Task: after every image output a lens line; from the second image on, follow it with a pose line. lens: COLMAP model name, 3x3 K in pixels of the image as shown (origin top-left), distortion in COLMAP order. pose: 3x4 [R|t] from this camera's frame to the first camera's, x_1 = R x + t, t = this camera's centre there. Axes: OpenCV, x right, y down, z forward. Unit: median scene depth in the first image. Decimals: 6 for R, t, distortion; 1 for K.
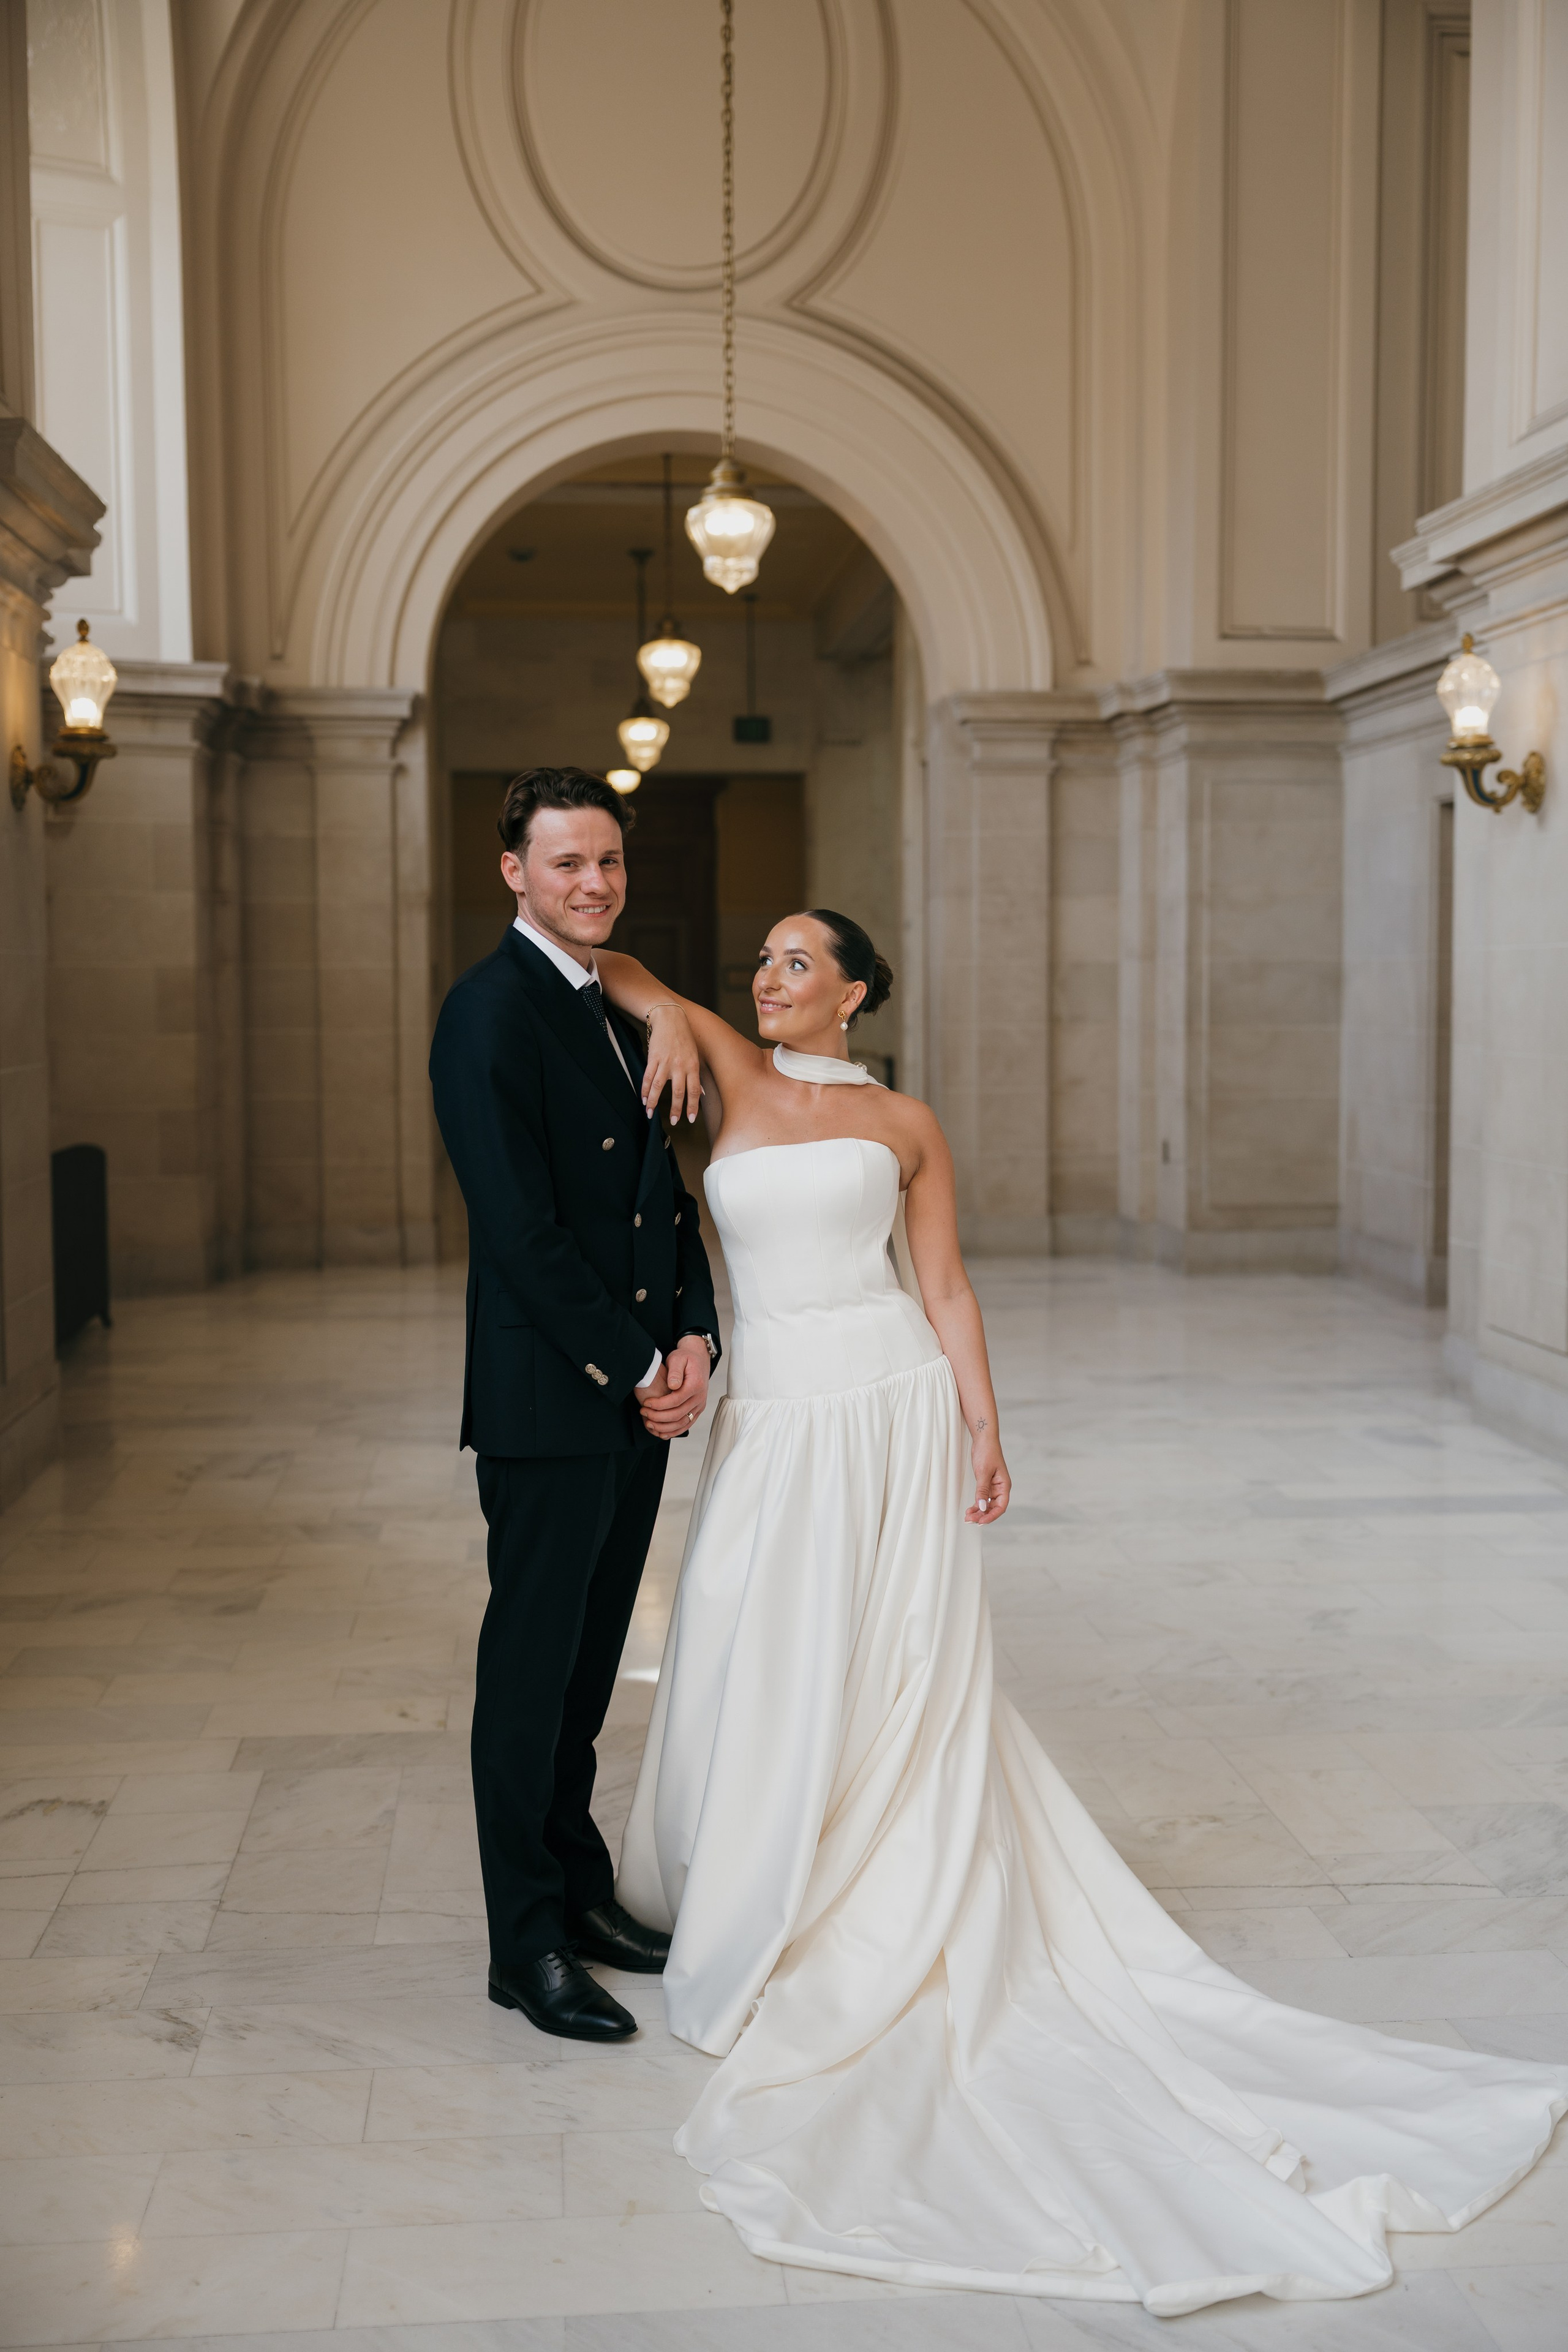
lens RADIAL K [[2668.8, 0, 857.8], [0, 2668.8, 1216.7], [0, 0, 1]] dist [-0.016167, -0.039240]
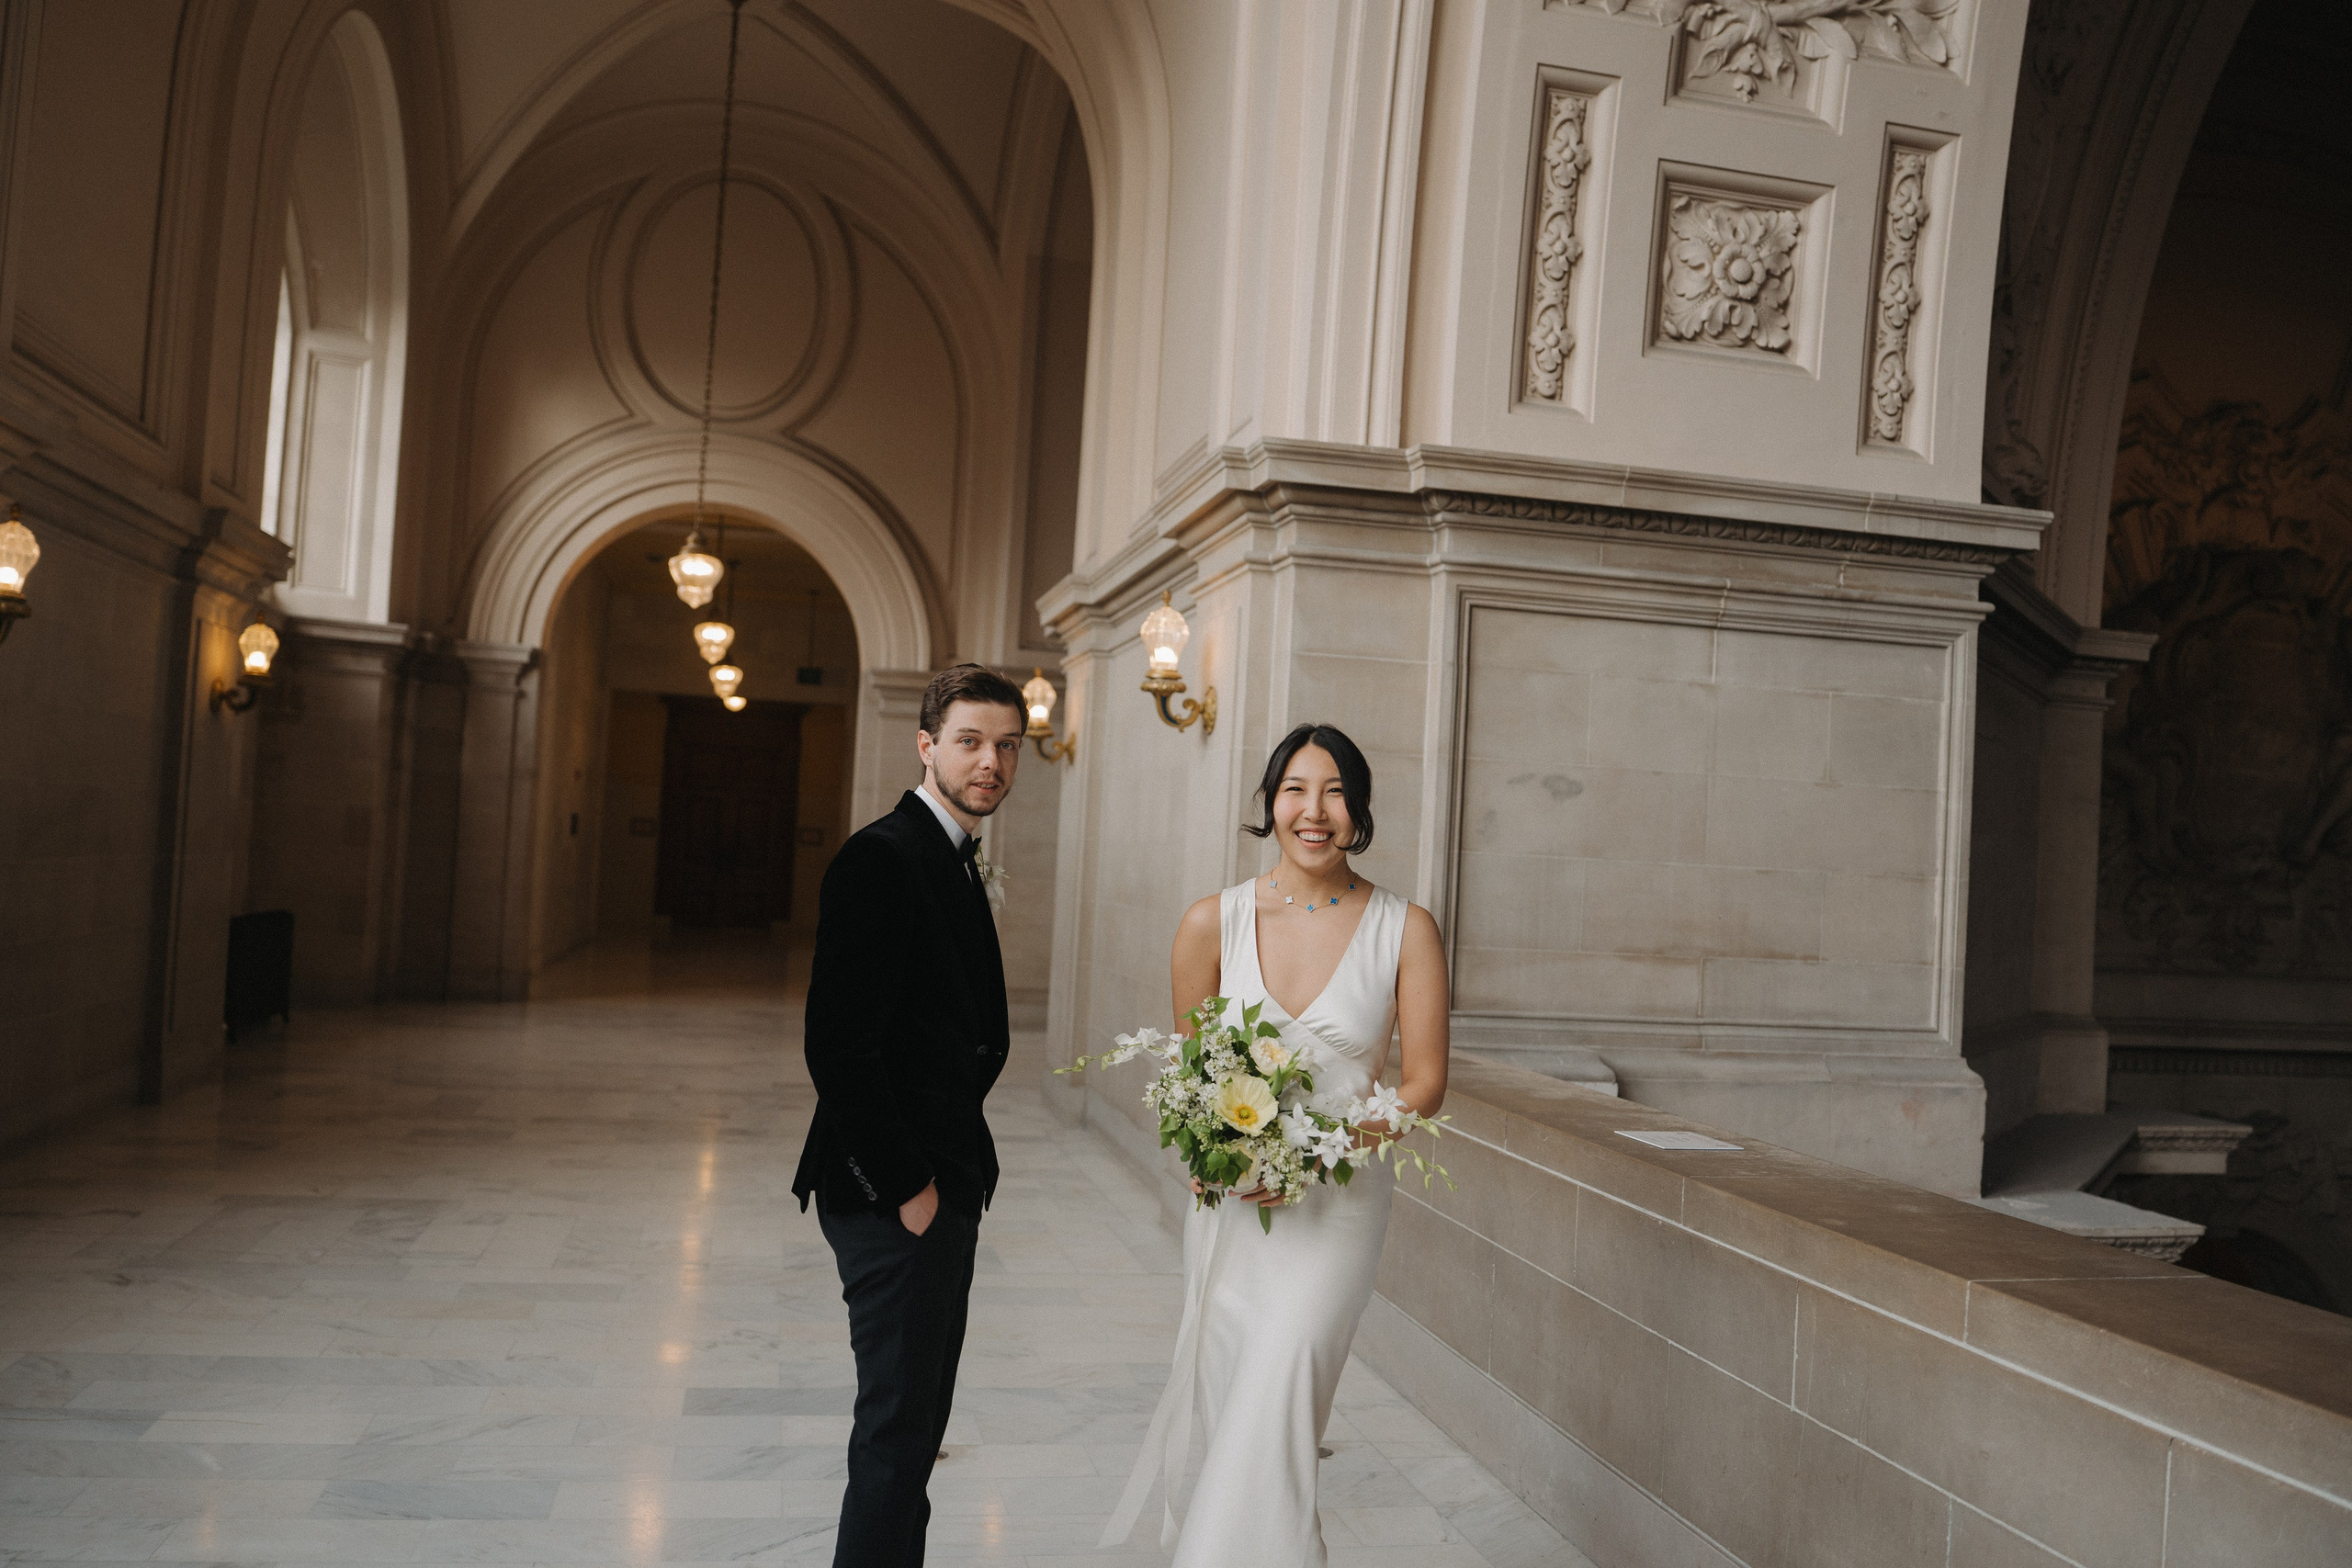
lens RADIAL K [[1925.3, 0, 1176.0], [0, 1925.3, 784.0], [0, 0, 1]] dist [-0.055668, -0.011266]
pose [[0.993775, 0.060109, 0.093803, 0.119904], [-0.048047, 0.990875, -0.125926, 0.014259], [-0.100516, 0.120635, 0.987595, -0.184702]]
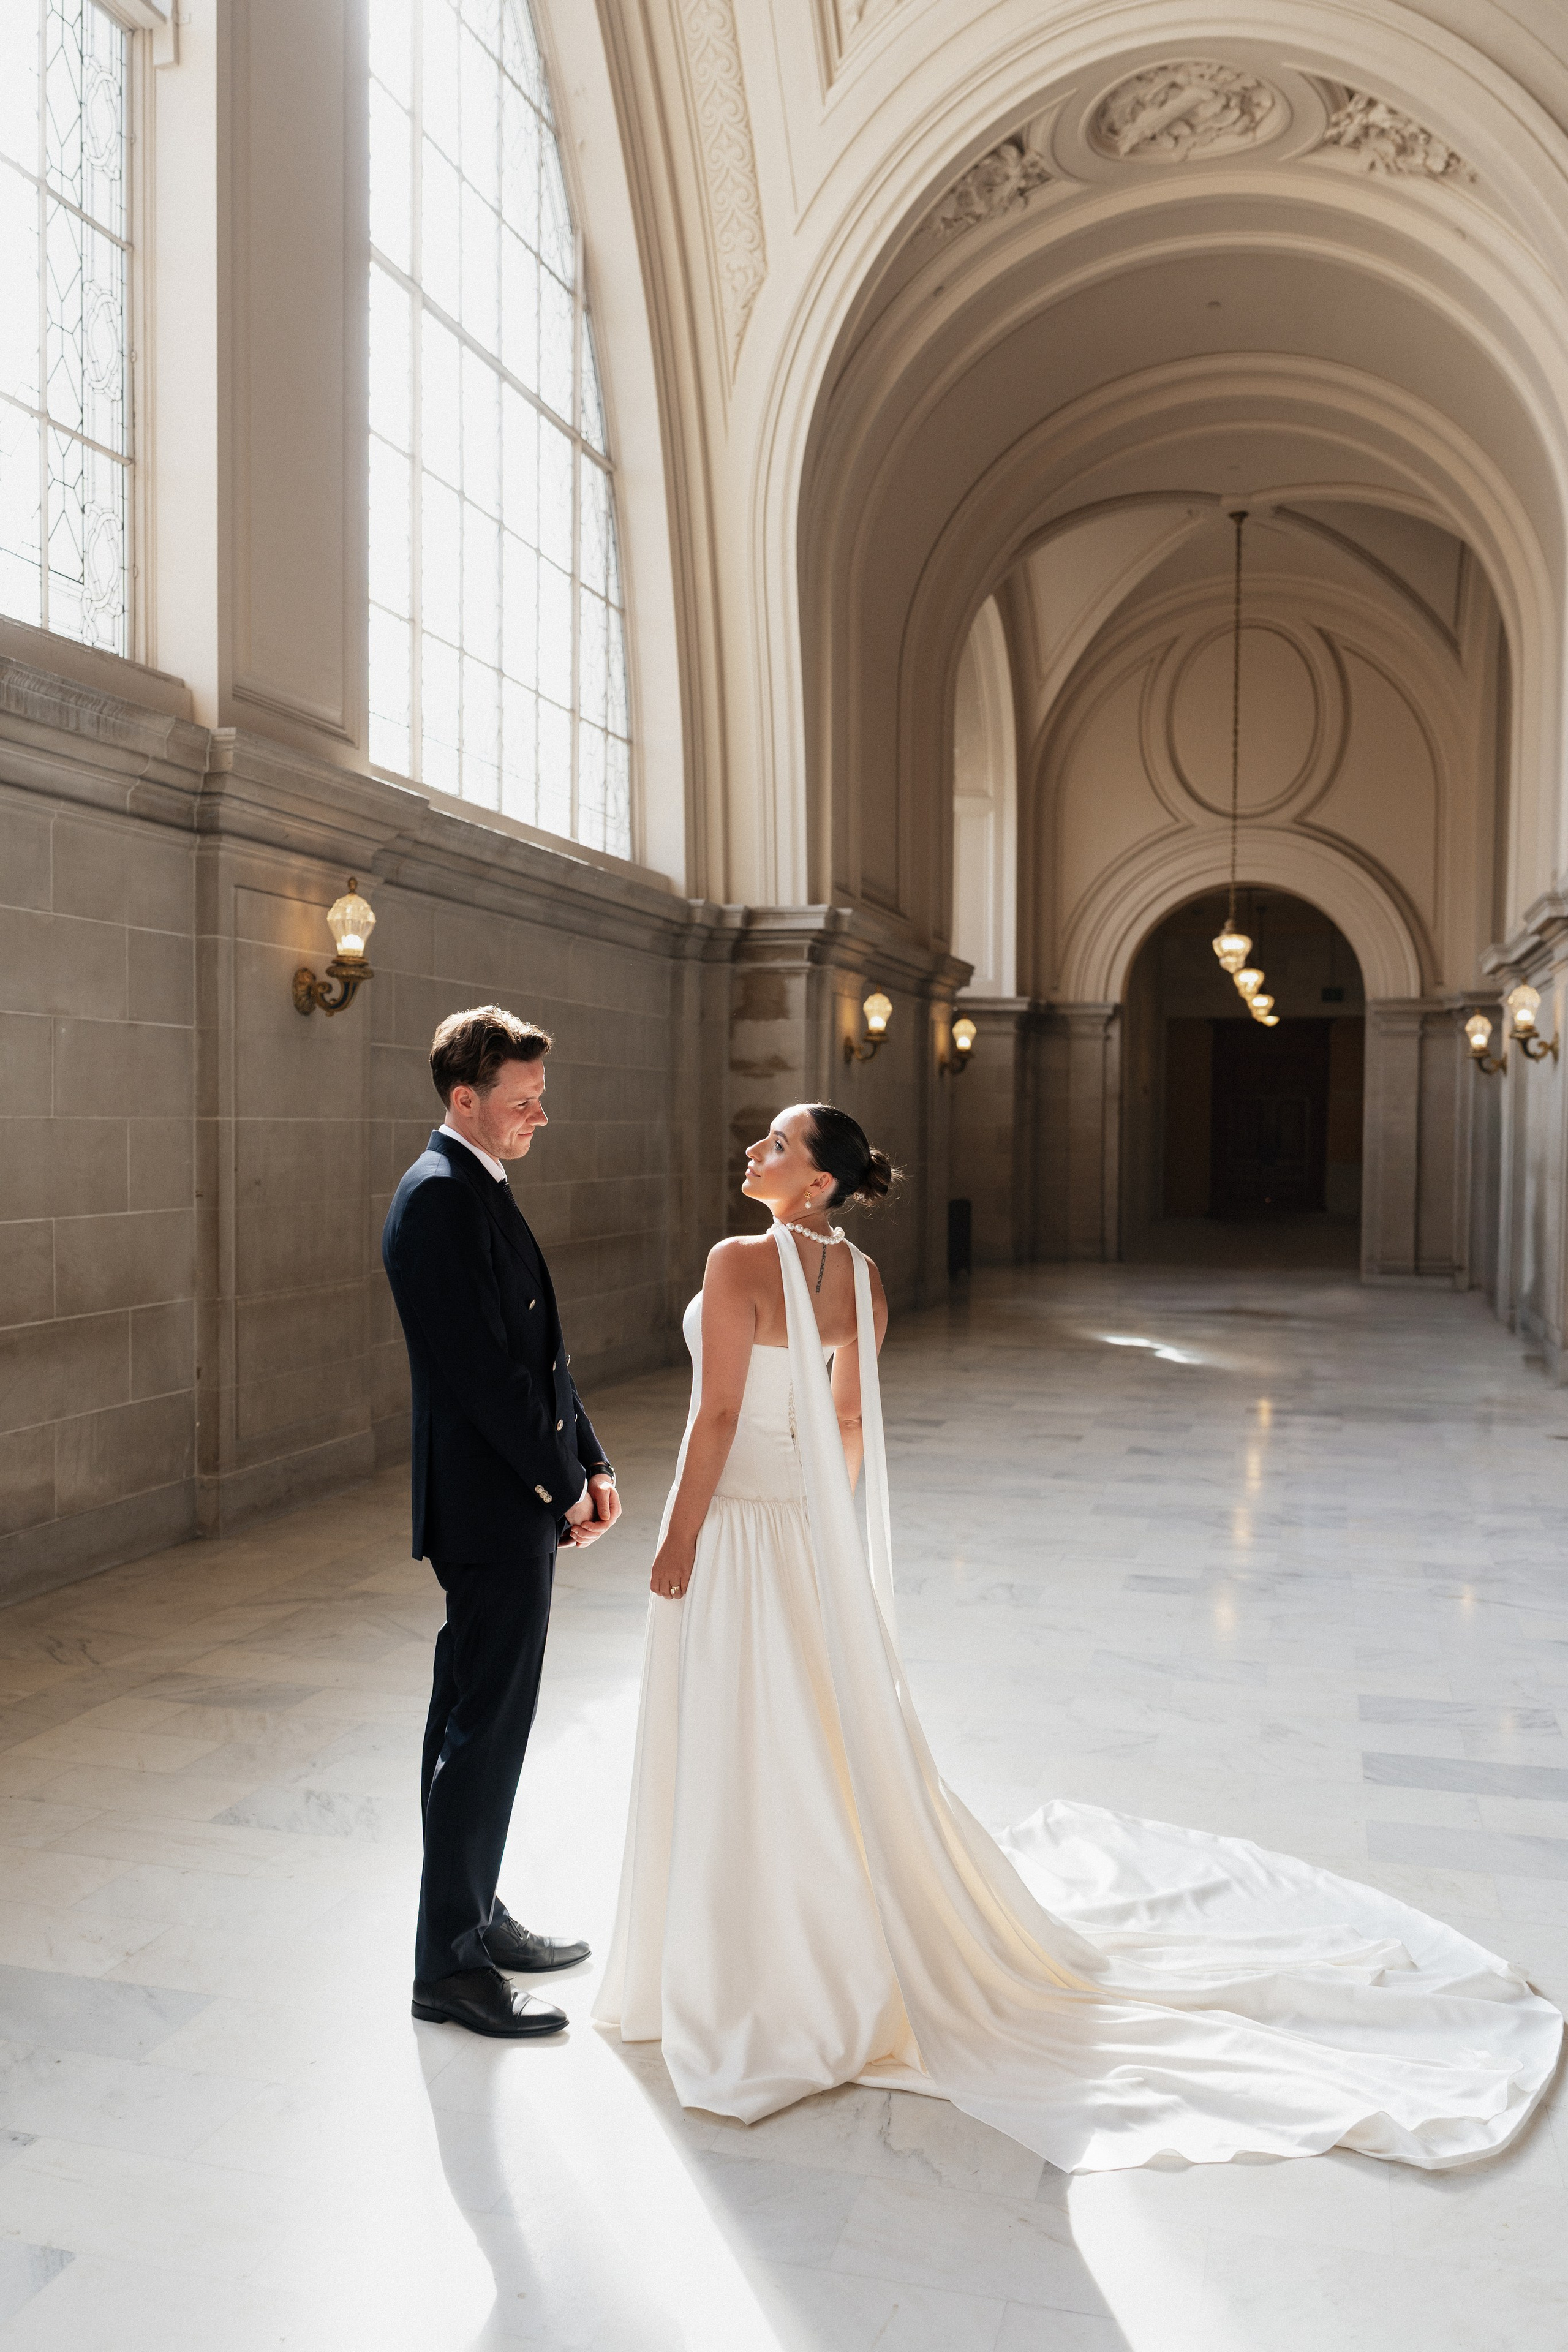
lens RADIAL K [[1905.1, 0, 738.8], [0, 1905.1, 1210.5], [0, 0, 1]] dist [-0.021244, -0.065909]
pose [[0.917930, 0.027978, -0.395755, 0.179163], [-0.044962, 0.998420, -0.033703, 0.043655], [0.394187, 0.048730, 0.917738, -0.573958]]
